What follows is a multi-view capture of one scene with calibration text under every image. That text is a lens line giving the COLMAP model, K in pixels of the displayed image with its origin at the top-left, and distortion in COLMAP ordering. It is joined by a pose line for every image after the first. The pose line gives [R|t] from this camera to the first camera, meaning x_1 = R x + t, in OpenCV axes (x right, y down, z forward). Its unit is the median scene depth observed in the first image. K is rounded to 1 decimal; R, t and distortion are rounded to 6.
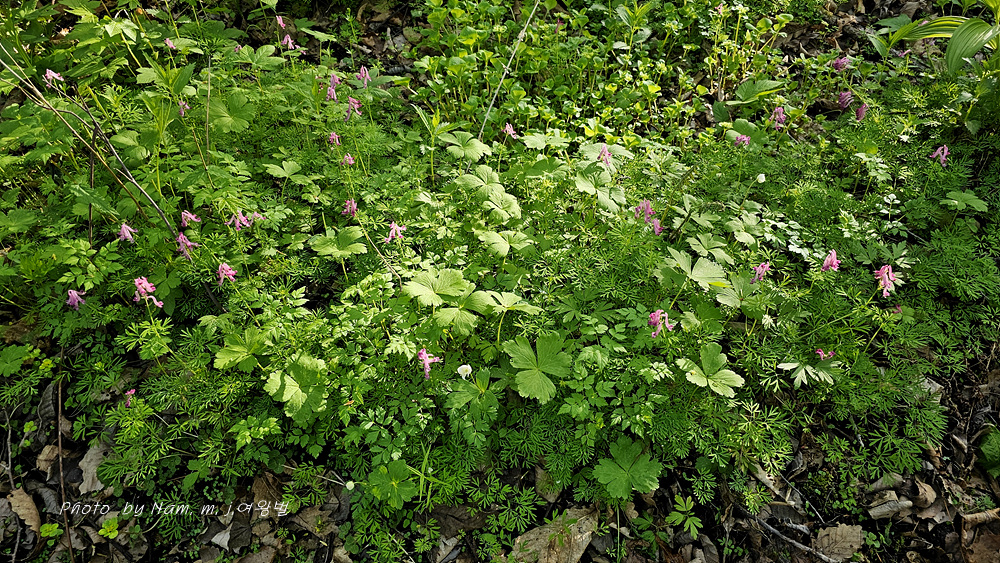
lens RADIAL K [[672.7, 0, 500.3], [0, 672.7, 284.8], [0, 0, 1]] dist [0.009543, -0.013234]
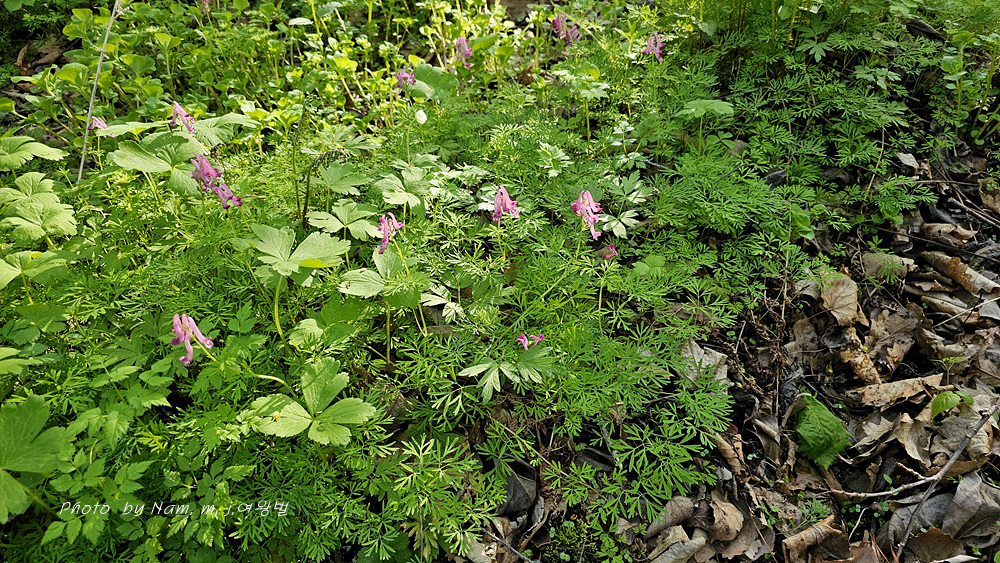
lens RADIAL K [[672.7, 0, 497.3], [0, 672.7, 280.4], [0, 0, 1]] dist [0.009543, -0.013234]
pose [[0.973136, -0.190360, 0.129498, 0.356740], [0.203493, 0.974255, -0.097046, 0.097266], [-0.107690, 0.120791, 0.986819, 0.331265]]
